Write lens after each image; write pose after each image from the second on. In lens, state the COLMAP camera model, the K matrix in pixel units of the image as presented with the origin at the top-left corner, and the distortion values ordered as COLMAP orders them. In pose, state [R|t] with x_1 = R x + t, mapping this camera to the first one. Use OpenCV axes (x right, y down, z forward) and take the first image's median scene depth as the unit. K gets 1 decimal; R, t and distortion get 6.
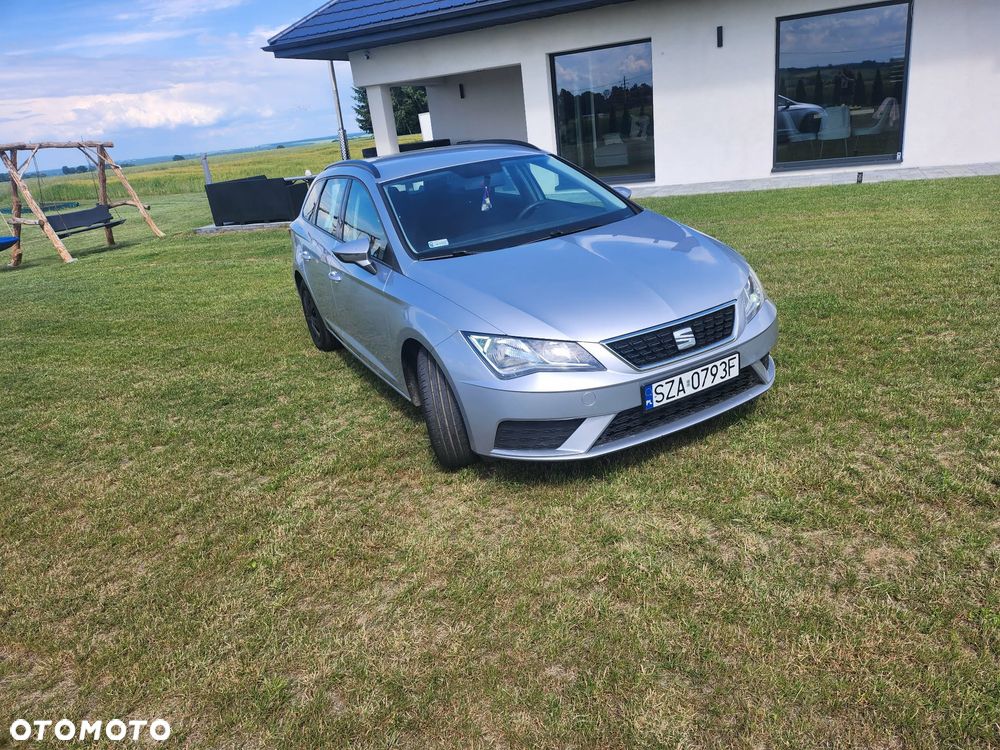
lens RADIAL K [[703.1, 0, 491.7], [0, 703.1, 386.6], [0, 0, 1]] dist [0.077150, -0.080384]
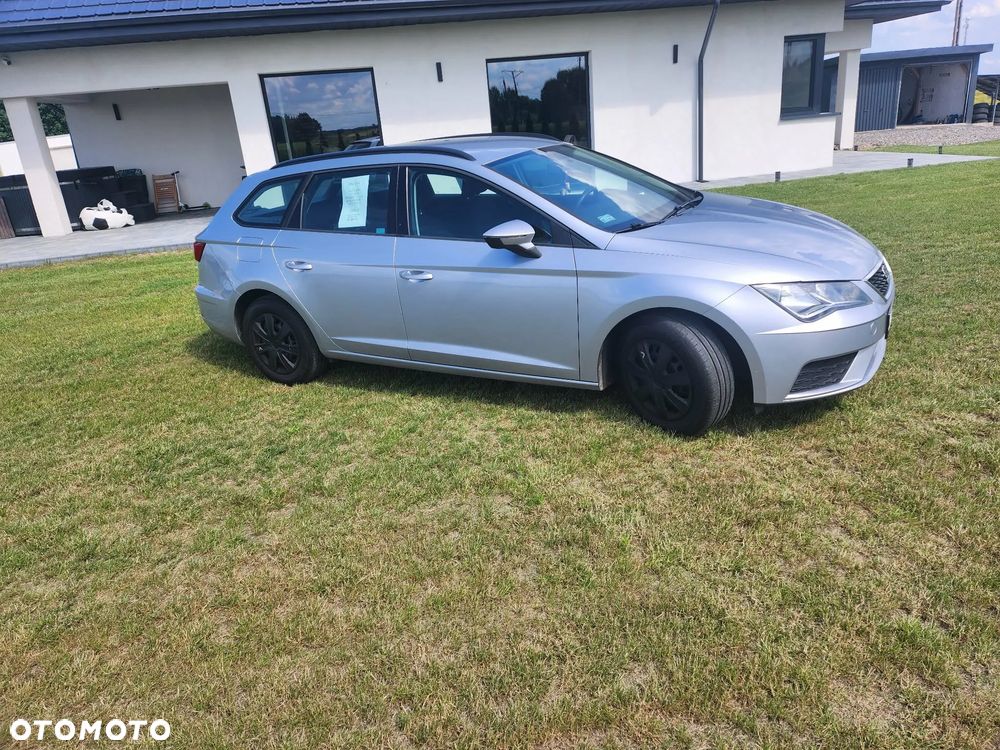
lens RADIAL K [[725.8, 0, 500.0], [0, 725.8, 375.0], [0, 0, 1]] dist [0.087933, -0.089250]
pose [[0.835014, -0.140648, 0.531950, -0.514011], [0.184793, 0.982309, -0.030352, 0.008314], [-0.518270, 0.123645, 0.846232, 0.168512]]
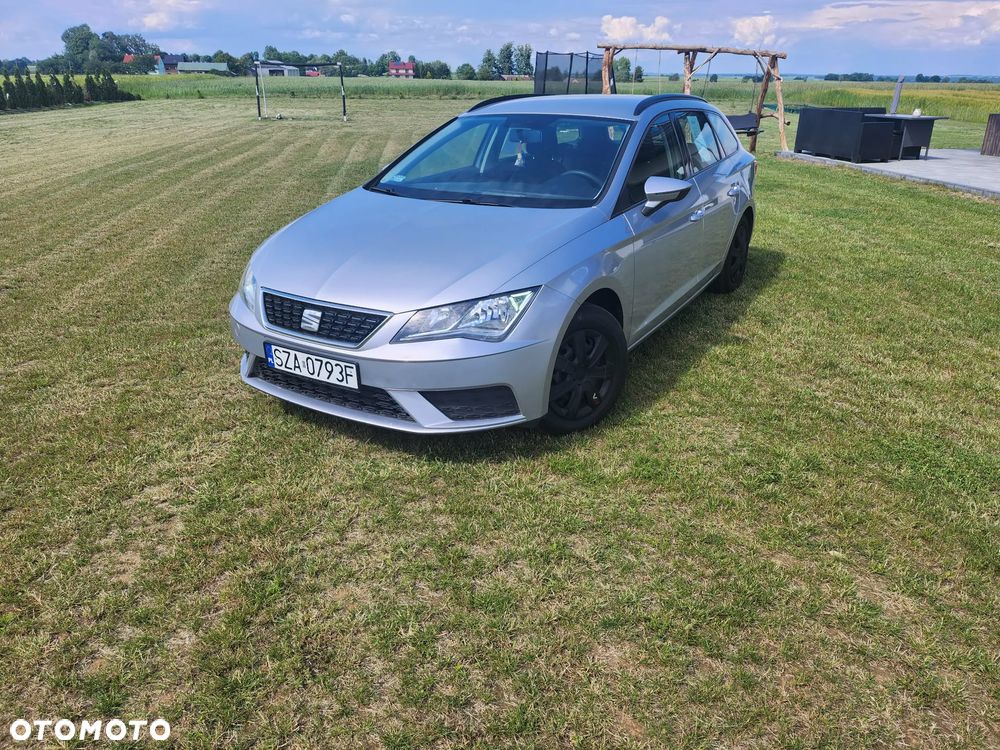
lens RADIAL K [[703.9, 0, 500.0], [0, 703.9, 375.0], [0, 0, 1]] dist [0.079435, -0.083658]
pose [[0.500841, 0.441534, -0.744450, 0.630798], [-0.365909, 0.887471, 0.280189, -0.200366], [0.784391, 0.132071, 0.606043, 0.342514]]
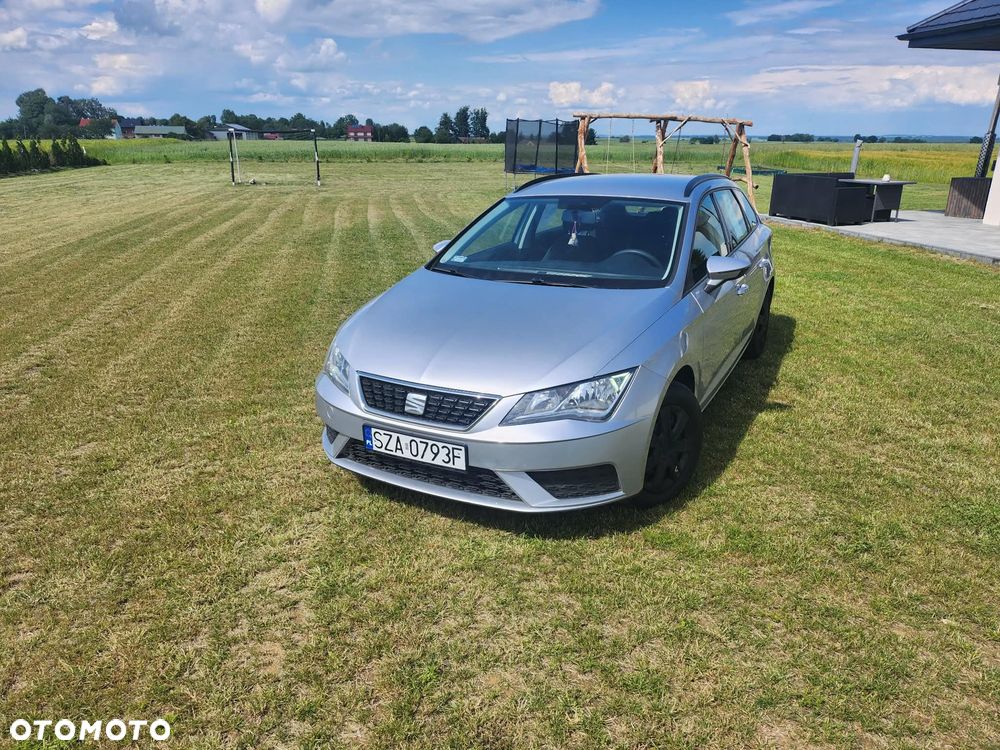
lens RADIAL K [[702.8, 0, 489.2], [0, 702.8, 392.2], [0, 0, 1]] dist [0.076983, -0.080539]
pose [[0.540854, 0.391602, -0.744396, 0.579095], [-0.357797, 0.908060, 0.217736, -0.183268], [0.761222, 0.148579, 0.631241, 0.246904]]
